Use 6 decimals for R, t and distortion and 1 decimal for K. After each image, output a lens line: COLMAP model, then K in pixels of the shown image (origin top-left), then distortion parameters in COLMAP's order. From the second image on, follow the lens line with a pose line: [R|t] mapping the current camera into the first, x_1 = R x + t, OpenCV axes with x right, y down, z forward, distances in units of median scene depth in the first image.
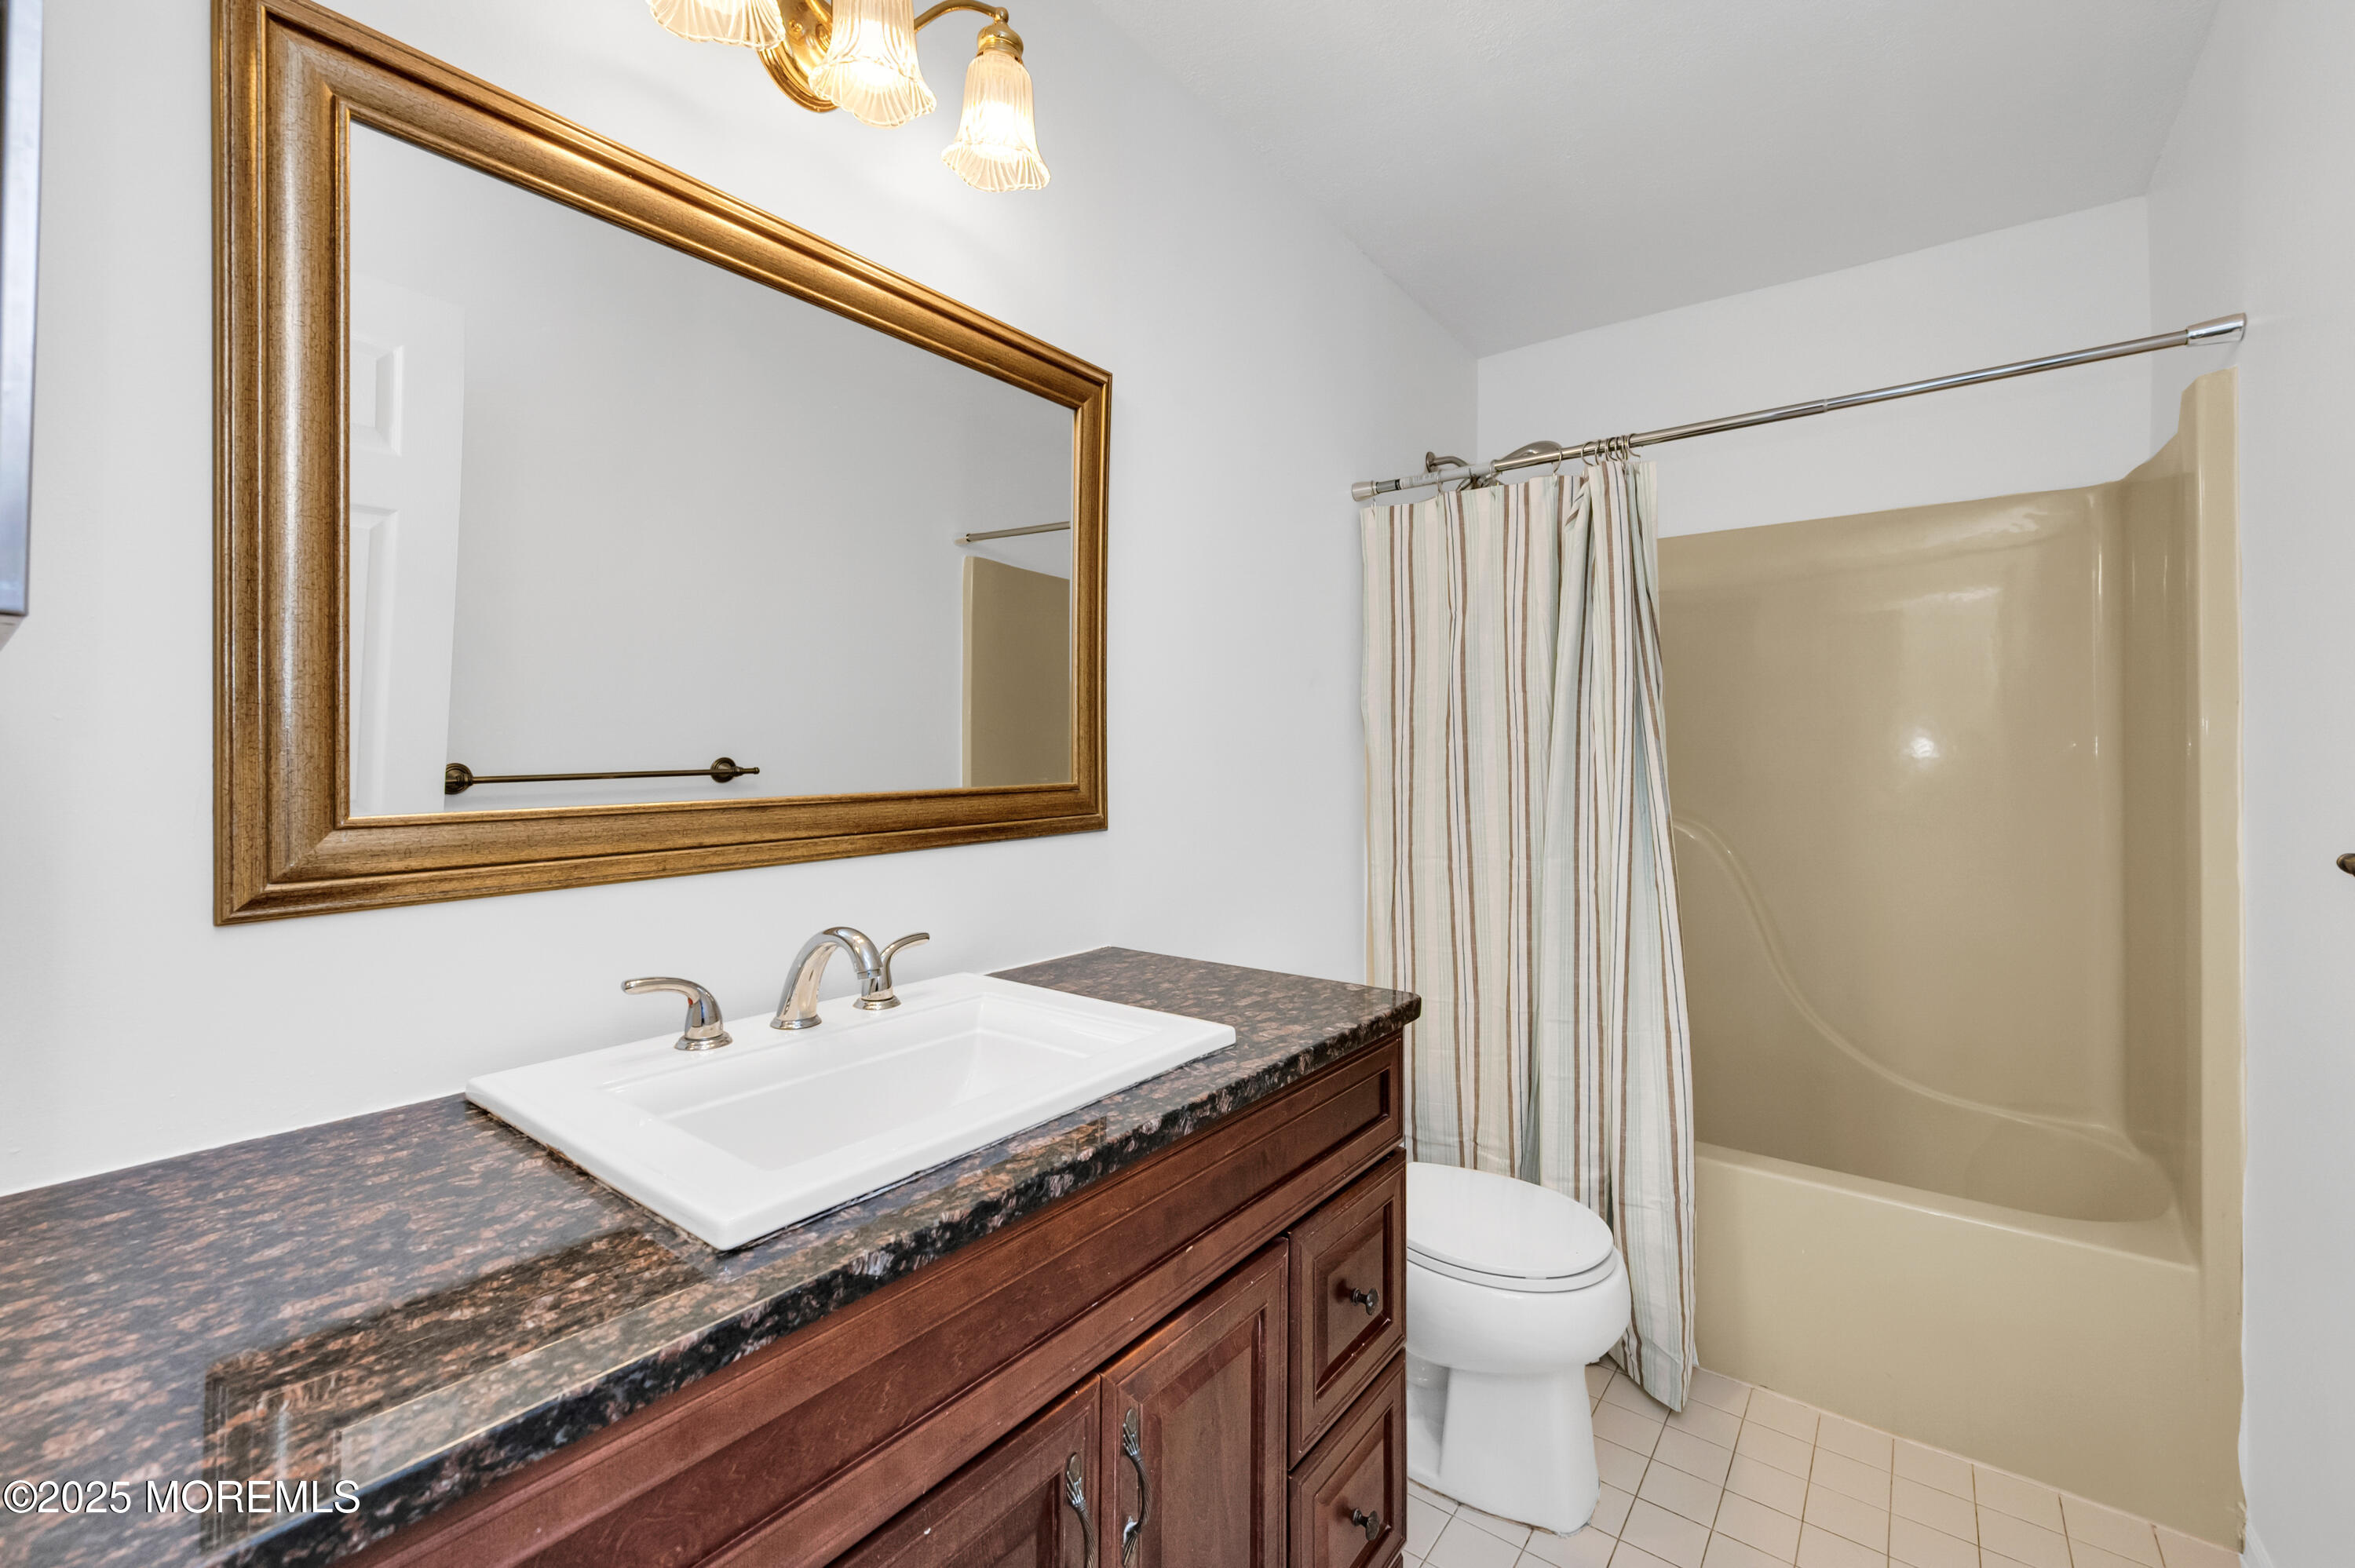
lens RADIAL K [[968.2, 0, 1199.3], [0, 968.2, 744.1], [0, 0, 1]] dist [-0.004742, 0.002107]
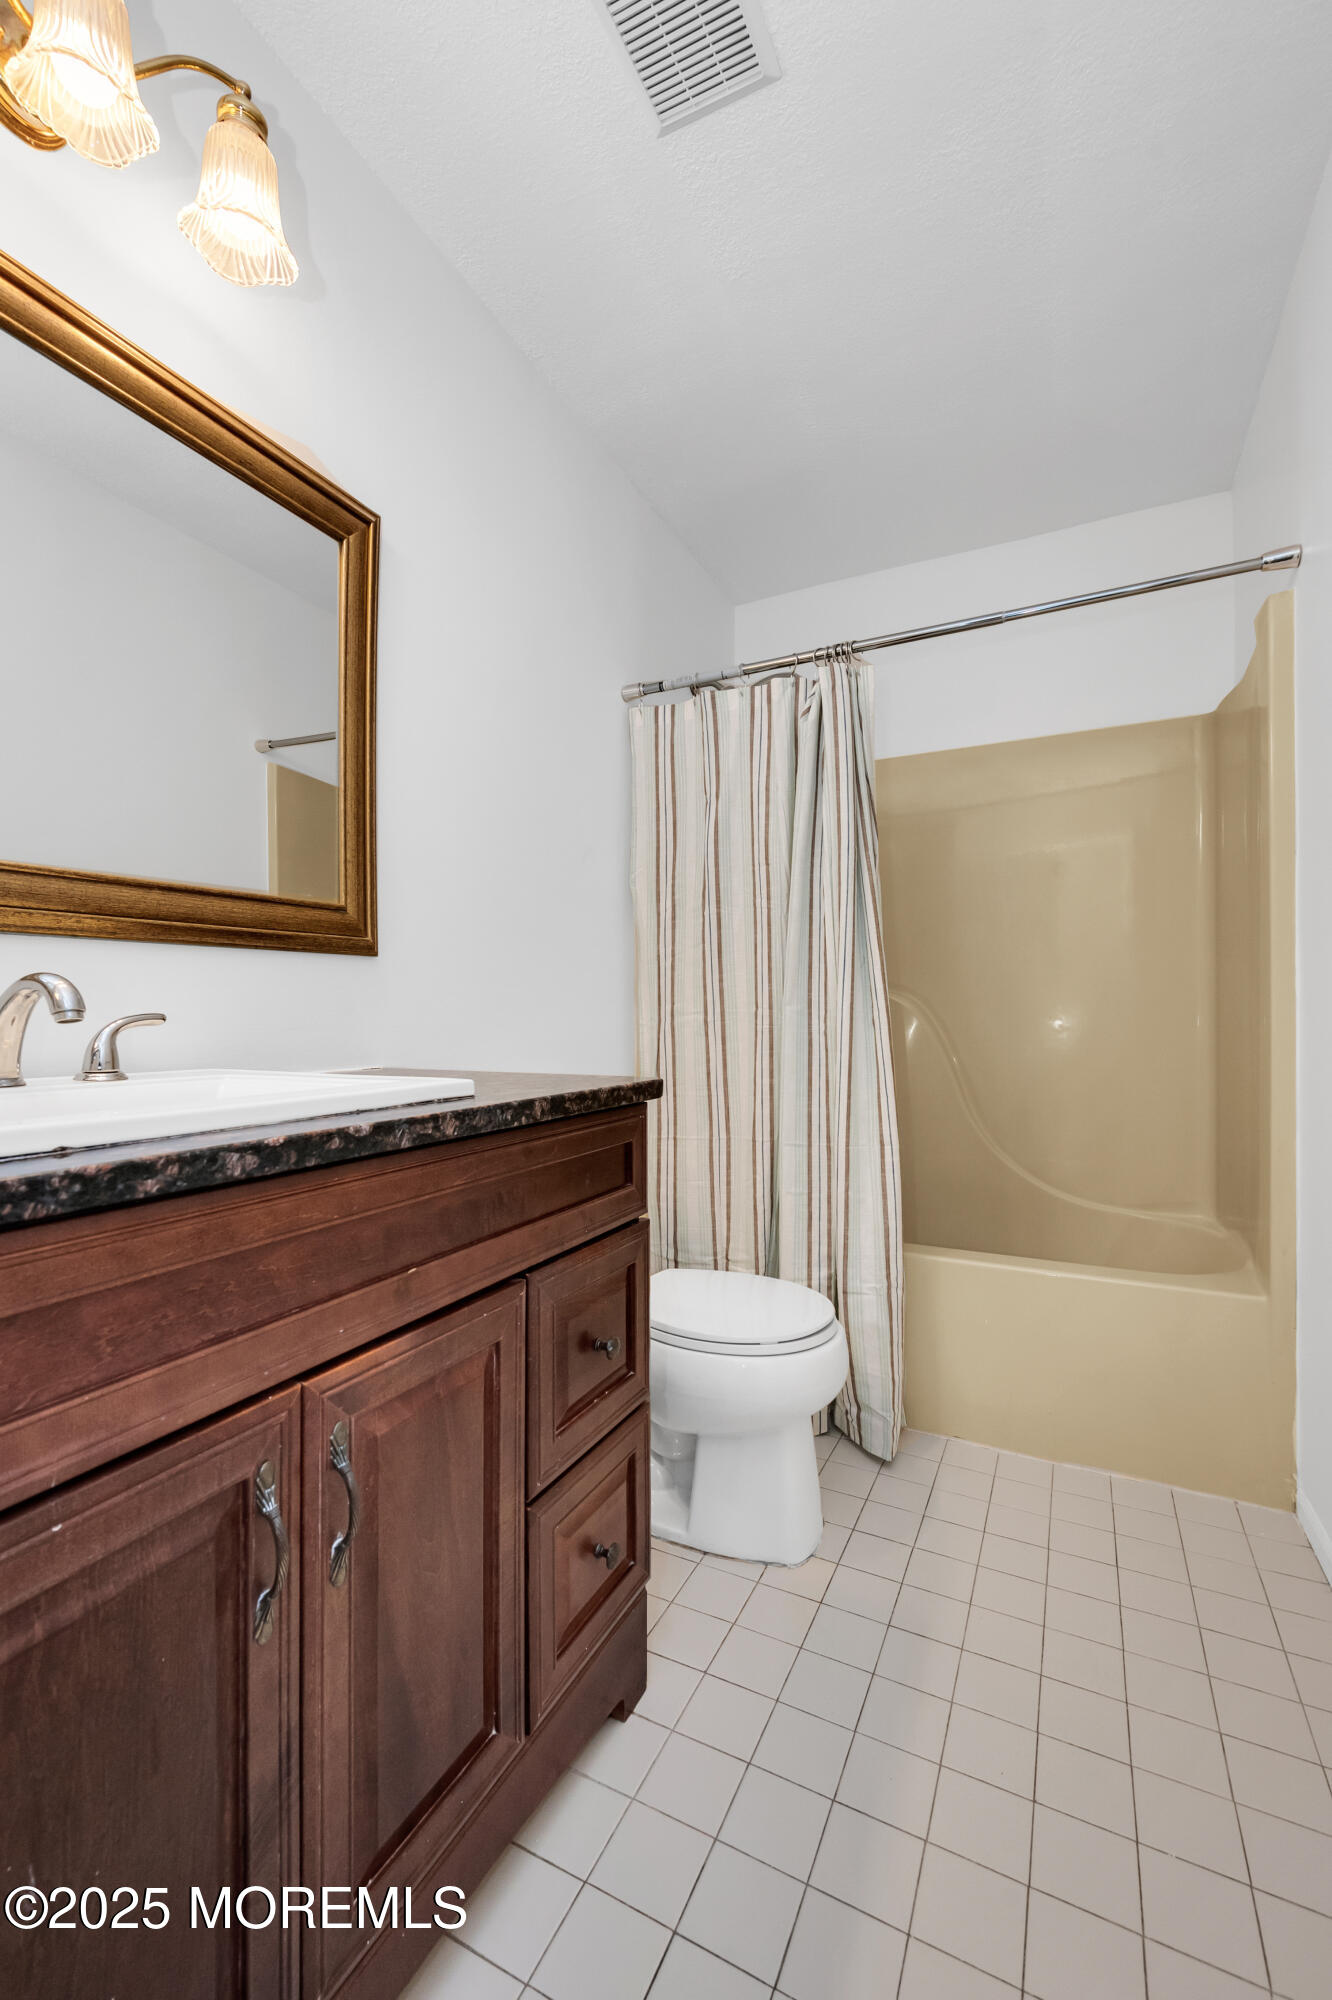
lens RADIAL K [[822.4, 0, 668.6], [0, 822.4, 1004.7], [0, 0, 1]] dist [-0.004742, 0.002107]
pose [[0.983727, -0.001609, 0.179660, 0.057732], [0.000779, 0.999989, 0.004686, 0.144651], [-0.179666, -0.004469, 0.983718, 0.072459]]
